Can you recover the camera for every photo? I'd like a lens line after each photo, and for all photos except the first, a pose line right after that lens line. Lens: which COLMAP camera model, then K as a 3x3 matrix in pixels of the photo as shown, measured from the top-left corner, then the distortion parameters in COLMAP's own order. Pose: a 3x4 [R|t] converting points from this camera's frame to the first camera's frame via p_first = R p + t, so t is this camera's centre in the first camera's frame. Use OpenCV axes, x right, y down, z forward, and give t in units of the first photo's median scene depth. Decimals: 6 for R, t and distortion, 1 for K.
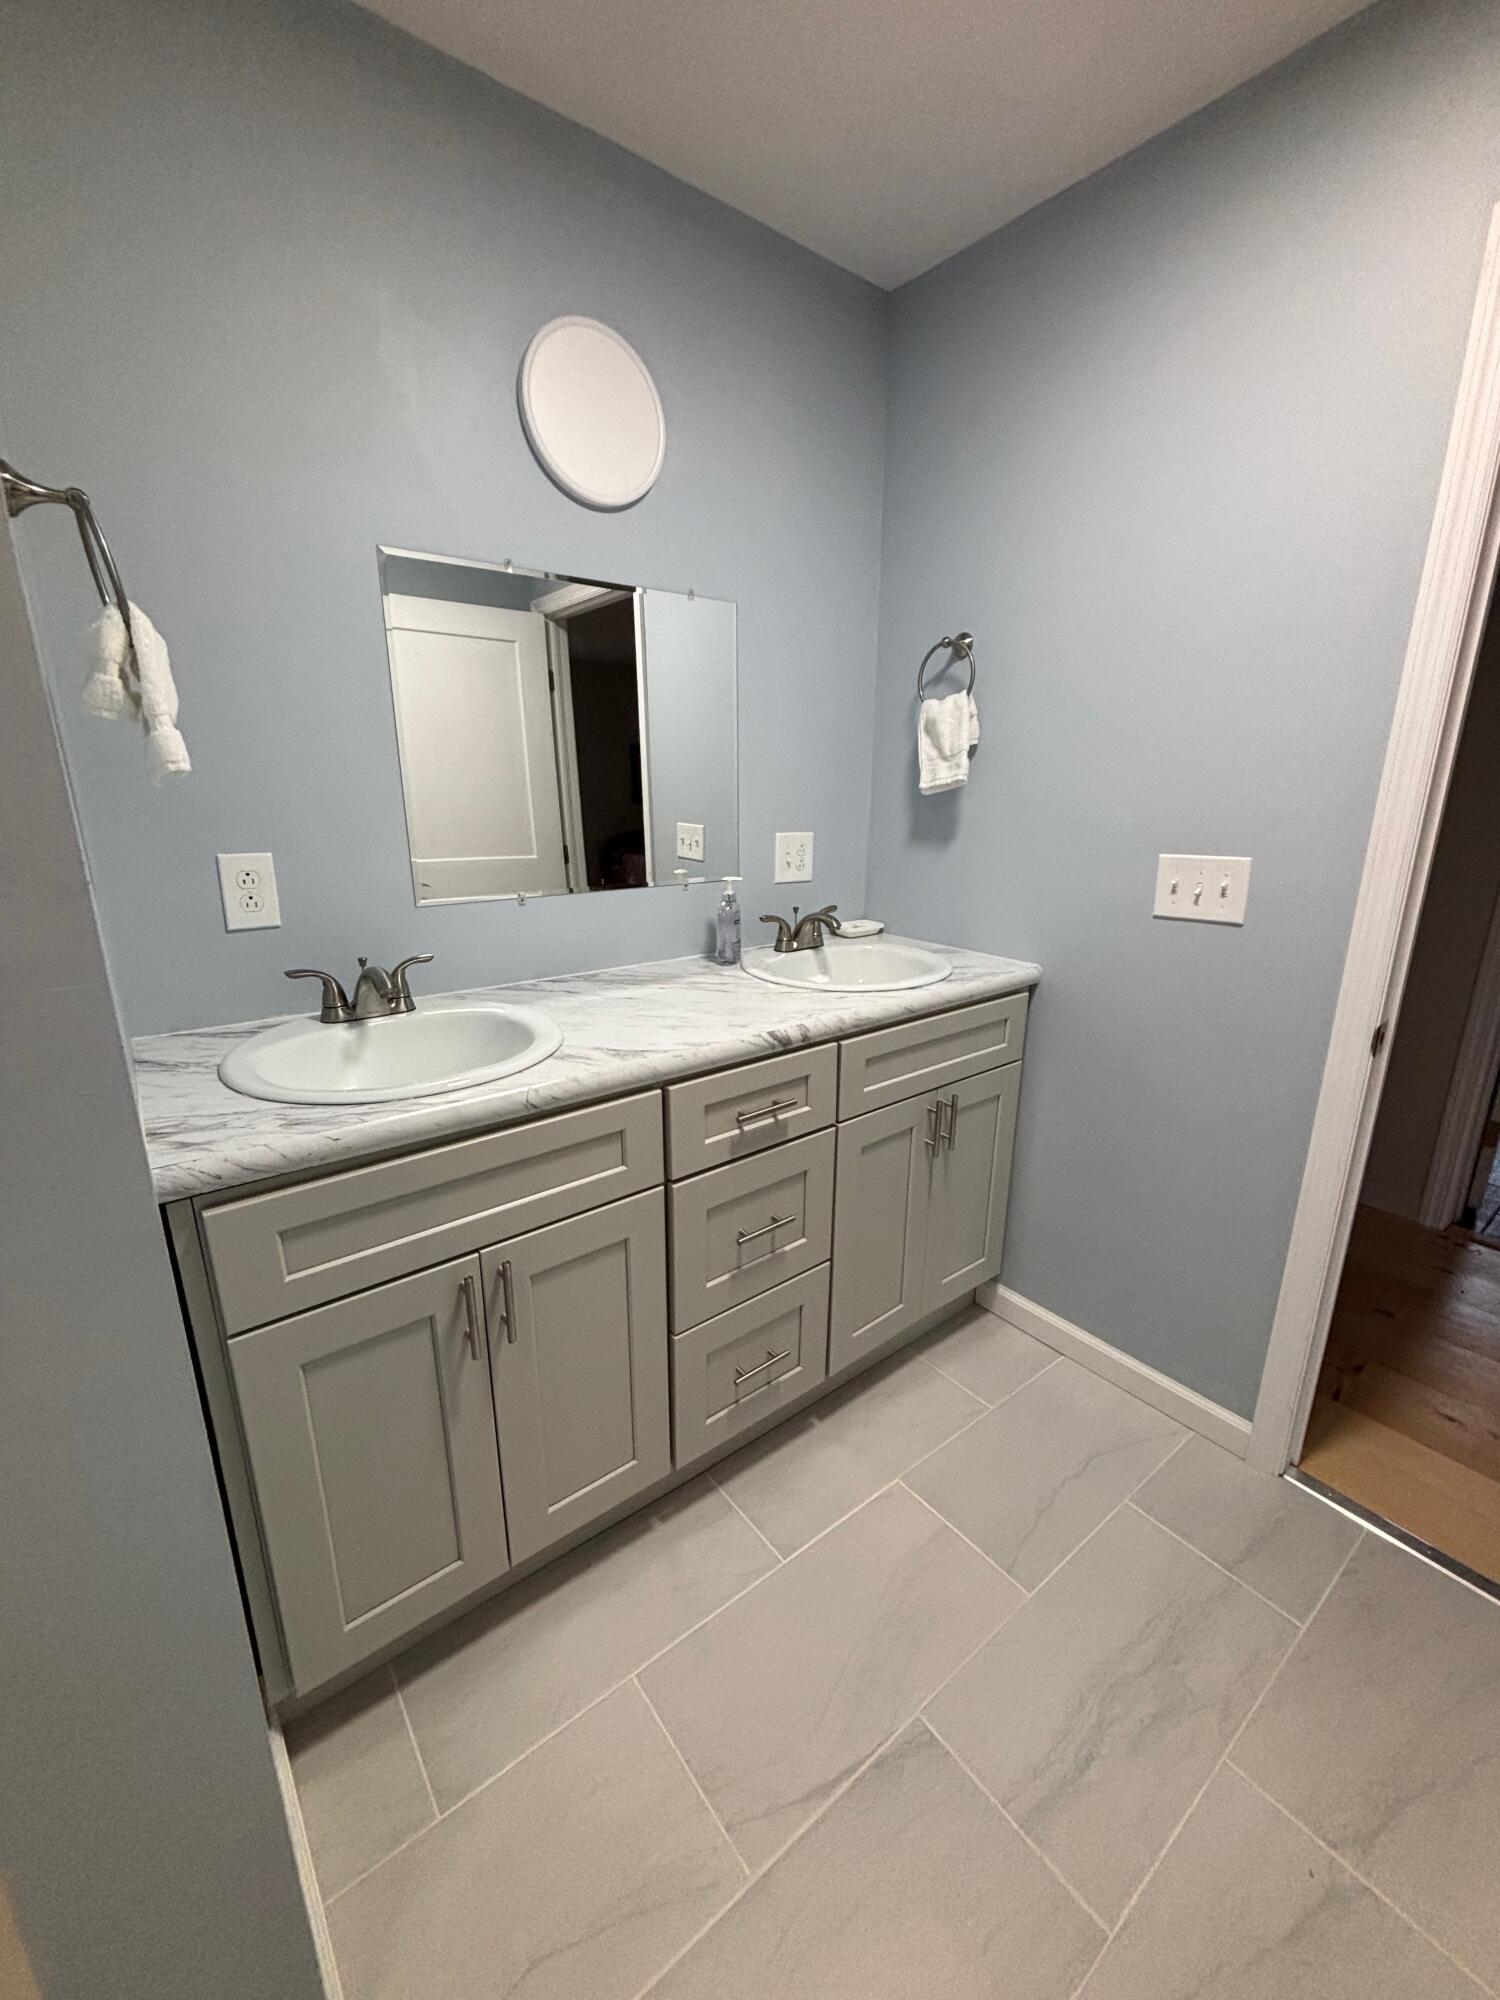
lens RADIAL K [[809.3, 0, 750.0], [0, 809.3, 1000.0], [0, 0, 1]] dist [-0.000486, -0.000142]
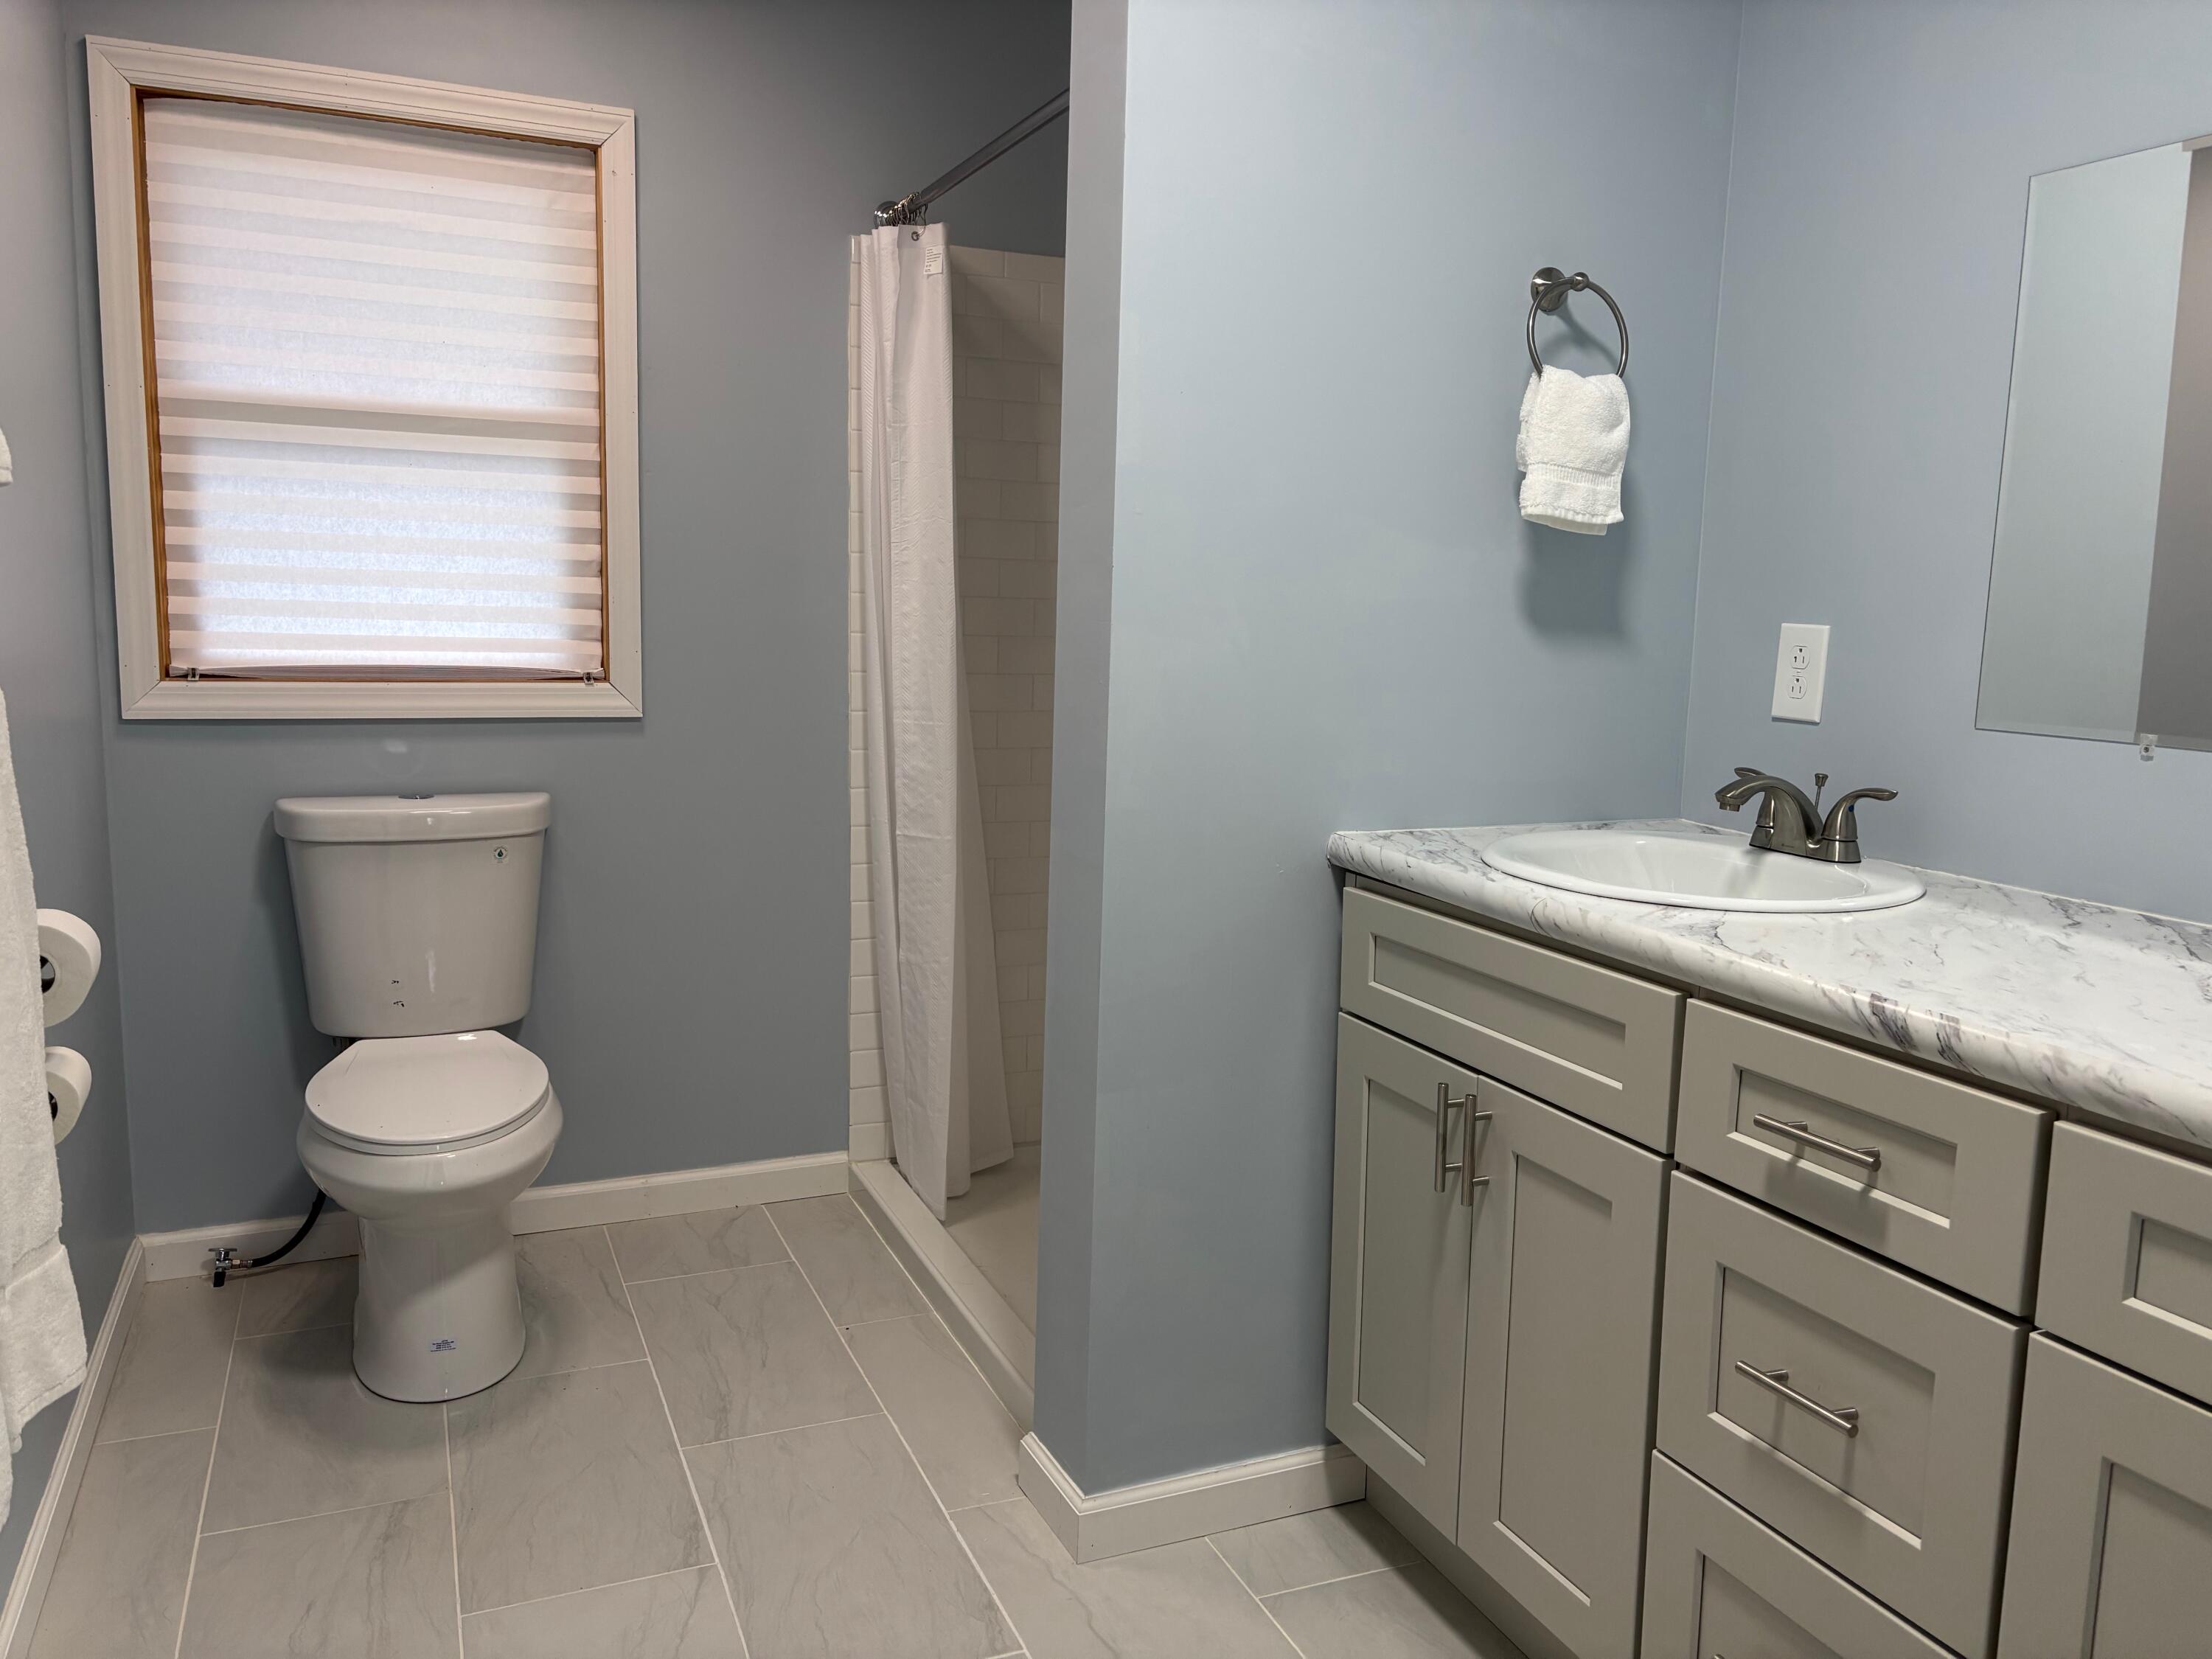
lens RADIAL K [[1660.1, 0, 1106.0], [0, 1660.1, 829.5], [0, 0, 1]] dist [0.069876, -0.102742]
pose [[-0.257098, 0.131843, -0.957349, 1.106241], [-0.279918, 0.938022, 0.204354, -0.133317], [0.924957, 0.320519, -0.204259, 0.753192]]
